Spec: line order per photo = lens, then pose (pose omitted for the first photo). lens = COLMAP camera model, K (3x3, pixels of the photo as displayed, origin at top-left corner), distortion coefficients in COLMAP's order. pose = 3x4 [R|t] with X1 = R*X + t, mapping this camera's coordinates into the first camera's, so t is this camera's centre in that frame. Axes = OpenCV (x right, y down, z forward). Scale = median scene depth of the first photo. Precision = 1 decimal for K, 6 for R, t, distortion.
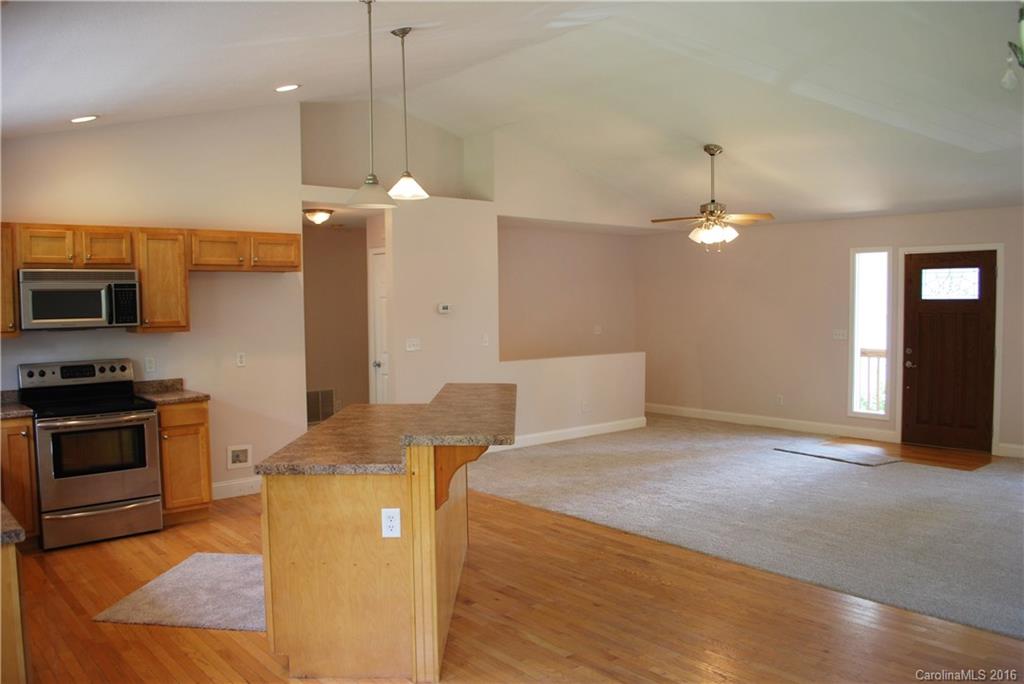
lens RADIAL K [[819.9, 0, 514.5], [0, 819.9, 342.9], [0, 0, 1]] dist [-0.087286, 0.015243]
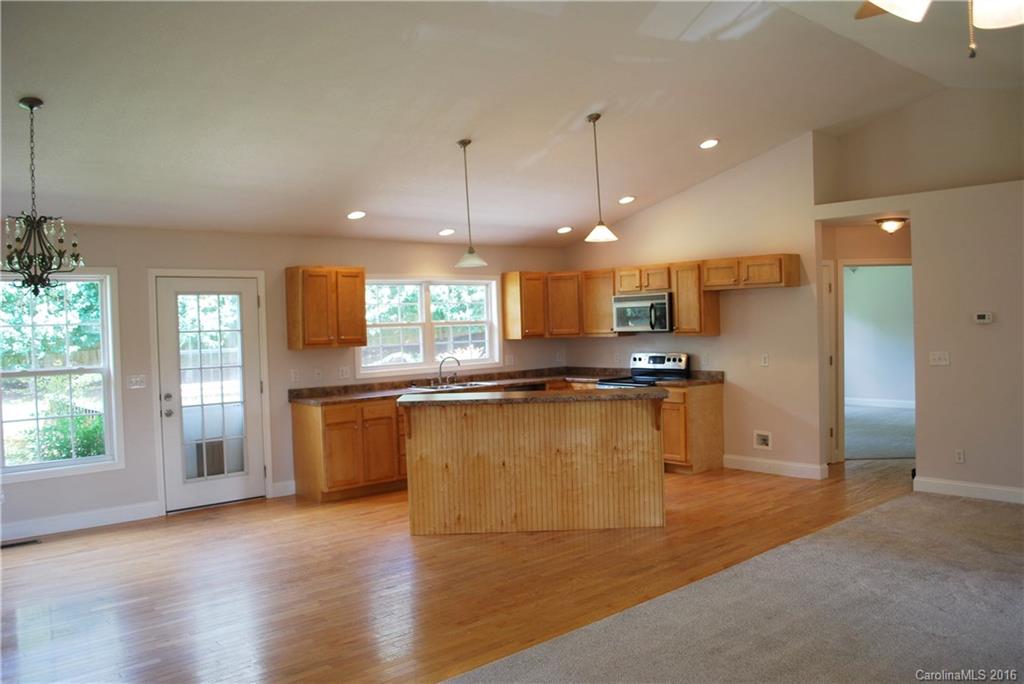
lens RADIAL K [[819.9, 0, 517.7], [0, 819.9, 339.5], [0, 0, 1]] dist [-0.087286, 0.015243]
pose [[0.001245, 0.033431, -0.999440, 1.024026], [-0.024473, 0.999143, 0.033391, -0.049592], [0.999700, 0.024417, 0.002062, 0.735405]]
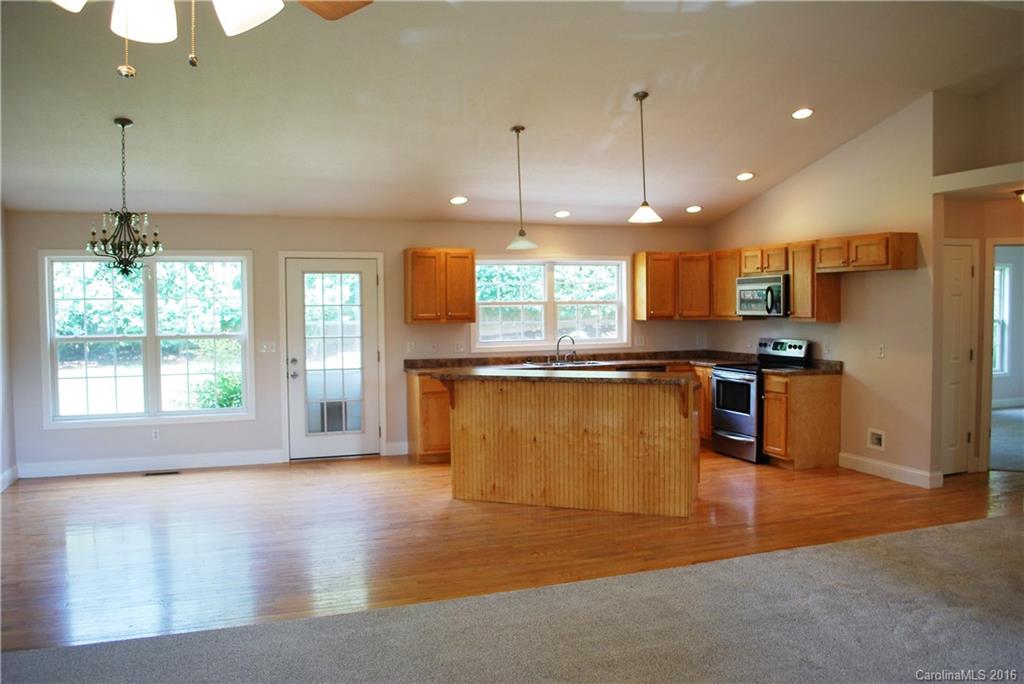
lens RADIAL K [[819.9, 0, 516.6], [0, 819.9, 340.0], [0, 0, 1]] dist [-0.087286, 0.015243]
pose [[-0.371846, 0.054730, -0.926680, 0.990558], [-0.036082, 0.996654, 0.073341, -0.065968], [0.927593, 0.060708, -0.368627, 1.106284]]
